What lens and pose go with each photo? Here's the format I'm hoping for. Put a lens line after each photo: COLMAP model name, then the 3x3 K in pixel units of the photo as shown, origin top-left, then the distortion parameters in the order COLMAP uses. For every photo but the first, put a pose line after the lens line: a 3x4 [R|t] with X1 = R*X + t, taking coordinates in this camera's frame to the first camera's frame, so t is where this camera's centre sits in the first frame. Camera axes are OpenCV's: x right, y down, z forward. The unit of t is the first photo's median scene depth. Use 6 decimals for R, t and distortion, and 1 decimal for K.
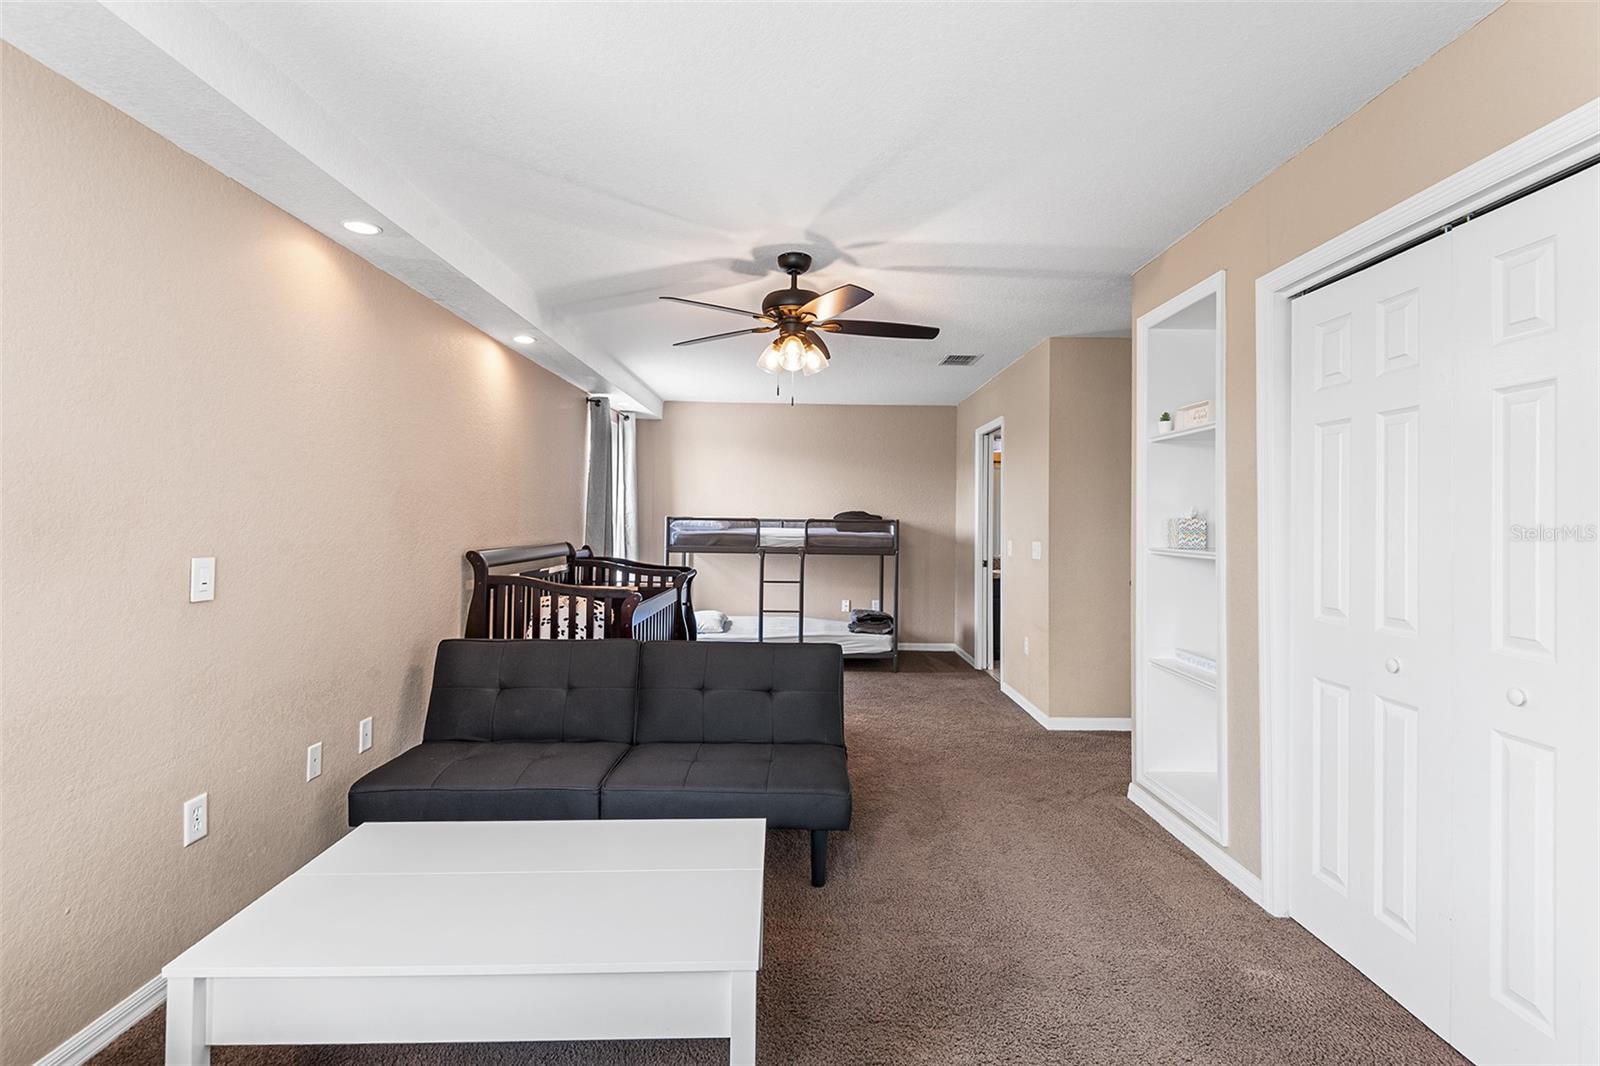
lens RADIAL K [[730.4, 0, 797.8], [0, 730.4, 527.4], [0, 0, 1]] dist [0.038825, -0.030284]
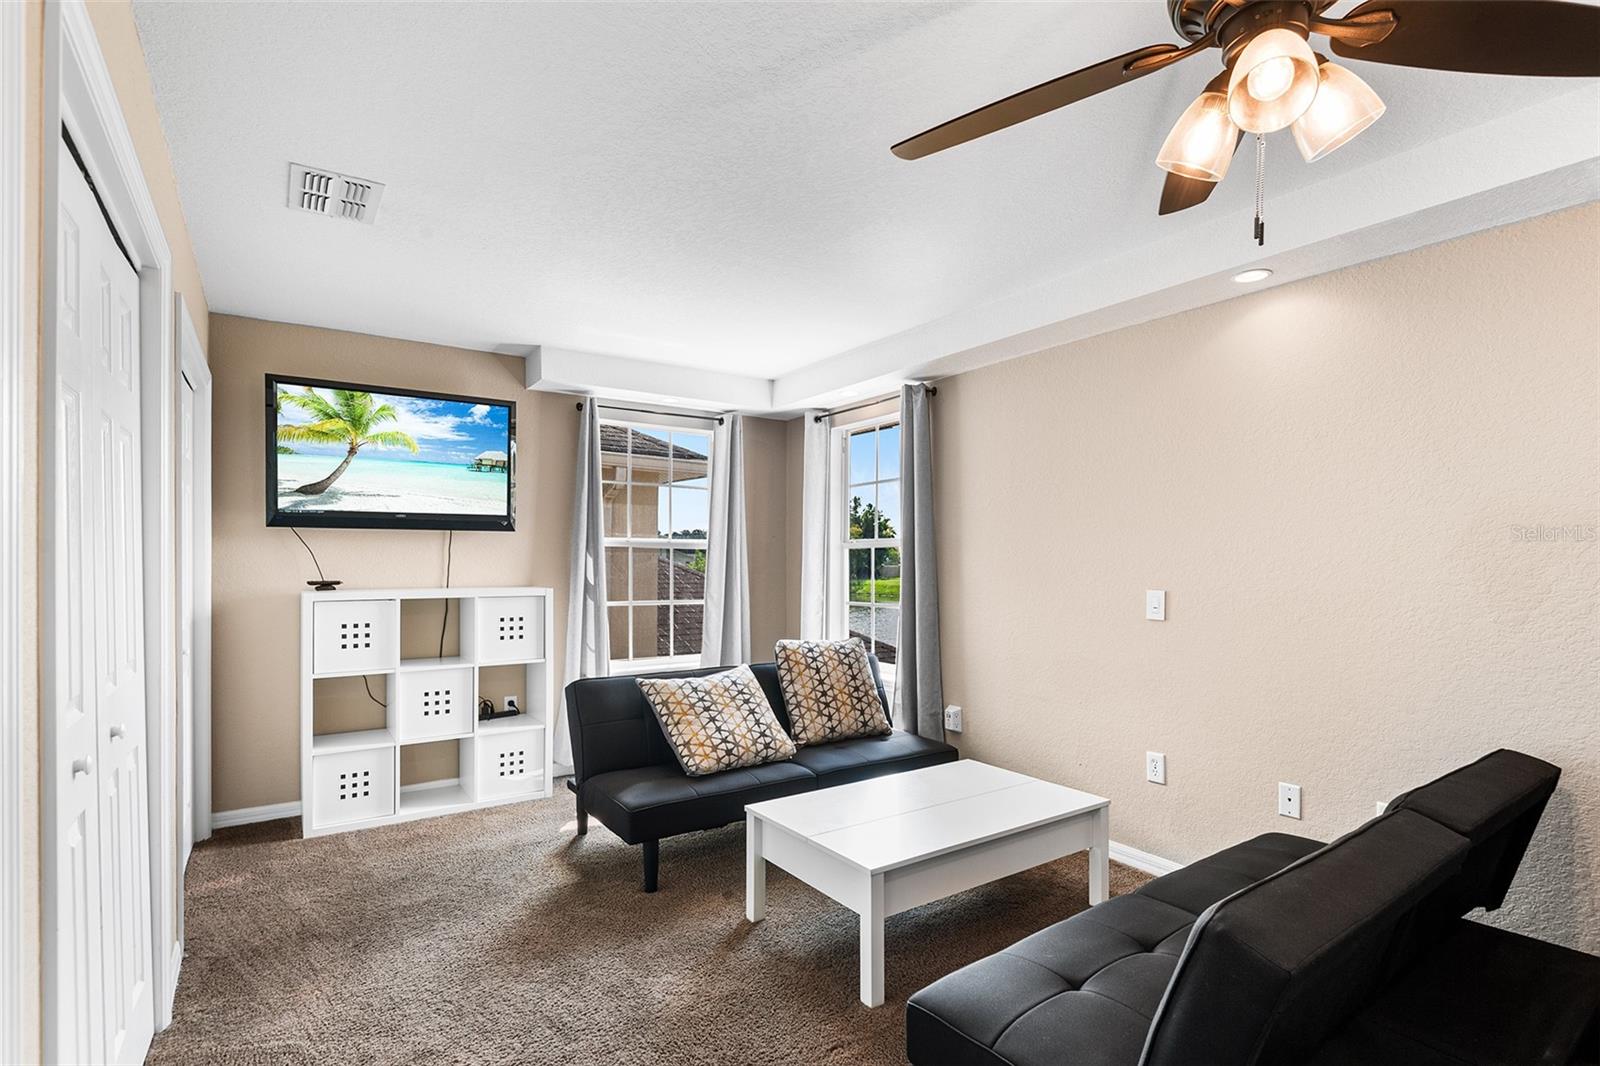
lens RADIAL K [[783.0, 0, 800.9], [0, 783.0, 555.0], [0, 0, 1]] dist [0.046267, -0.032427]
pose [[-0.833170, -0.012368, -0.552879, 0.348326], [-0.011853, 0.999920, -0.004506, -0.007404], [0.552890, 0.002799, -0.833250, 1.036230]]
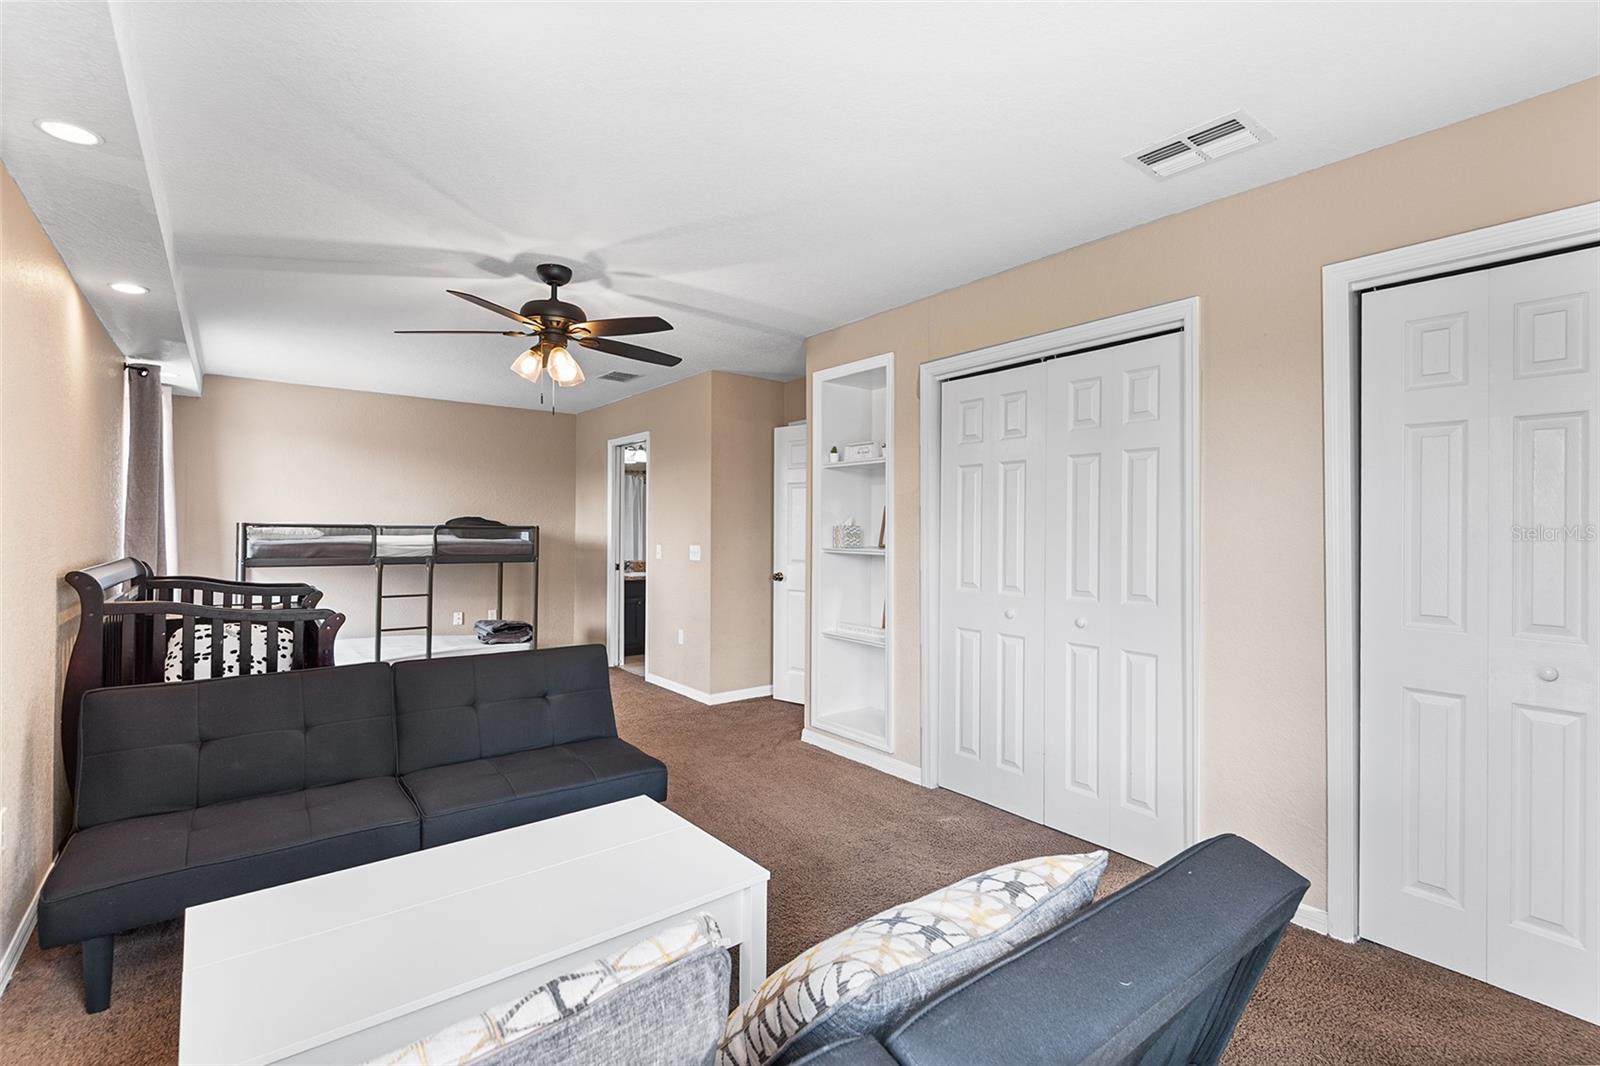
lens RADIAL K [[732.1, 0, 799.9], [0, 732.1, 546.7], [0, 0, 1]] dist [0.020617, -0.019307]
pose [[0.793647, -0.018826, 0.608087, -0.312992], [0.007042, 0.999738, 0.021760, -0.002950], [-0.608337, -0.012988, 0.793572, -0.016142]]
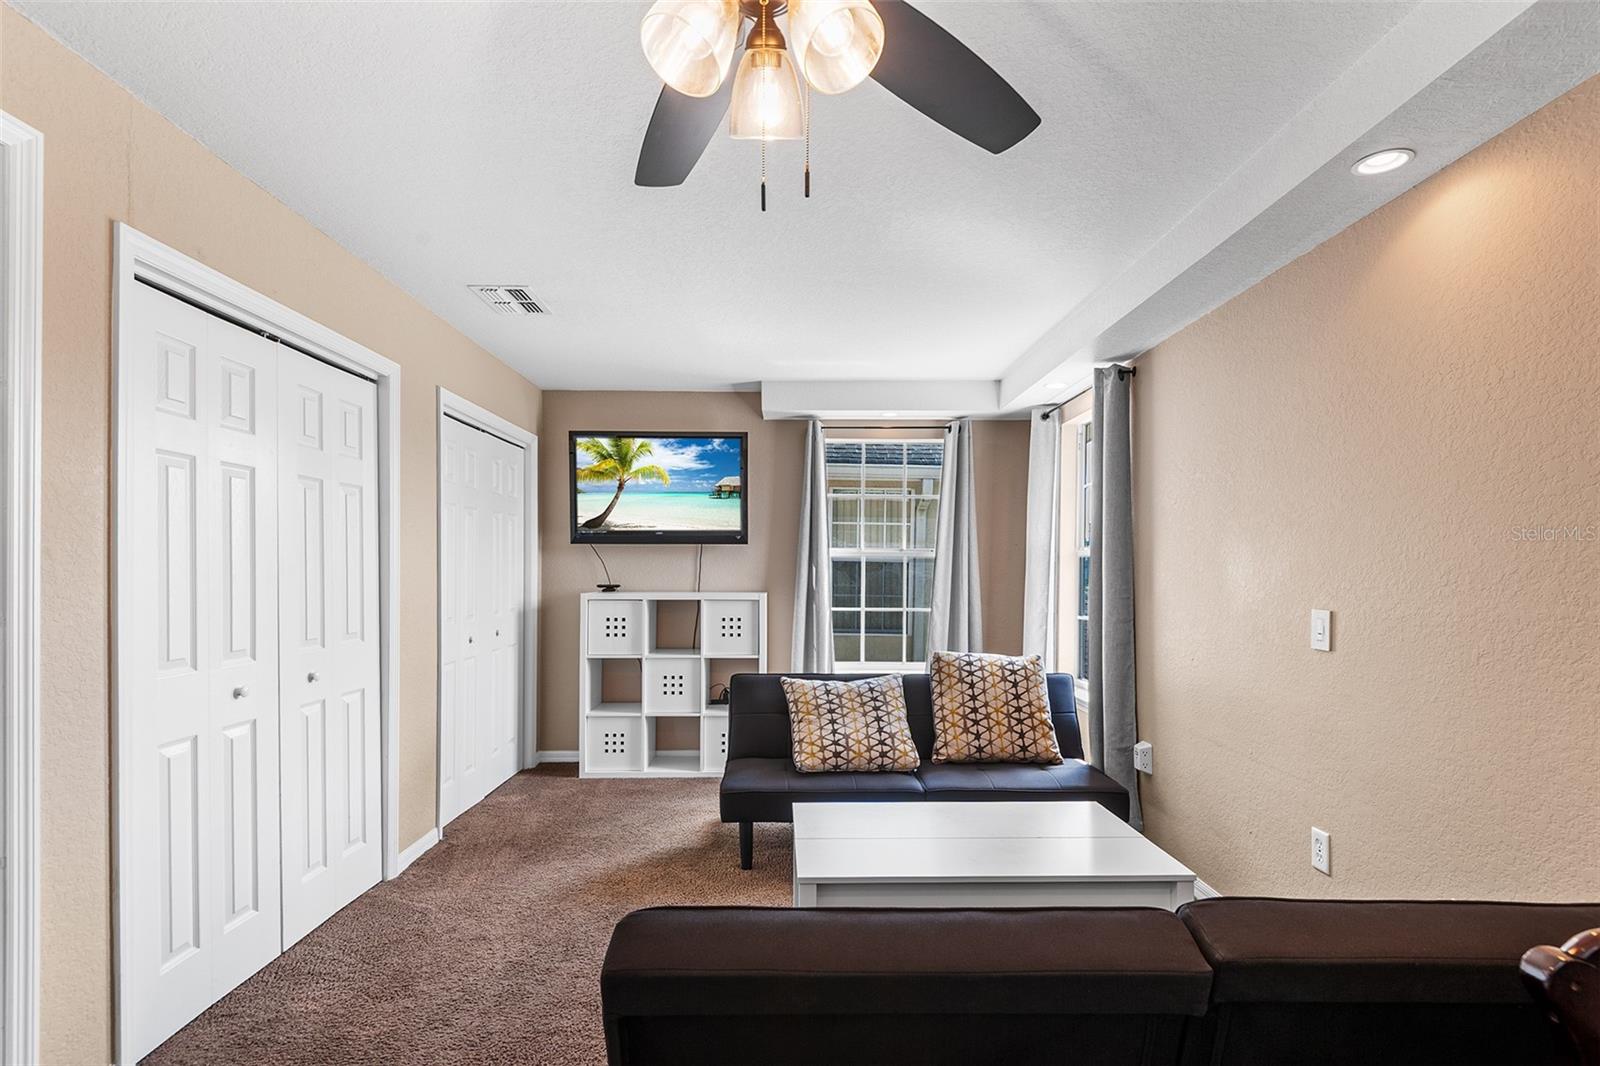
lens RADIAL K [[781.1, 0, 801.5], [0, 781.1, 560.4], [0, 0, 1]] dist [0.030257, -0.000389]
pose [[-0.999909, -0.010918, -0.007946, -0.020600], [-0.010885, 0.999932, -0.004115, -0.009751], [0.007991, -0.004028, -0.999960, 1.164009]]
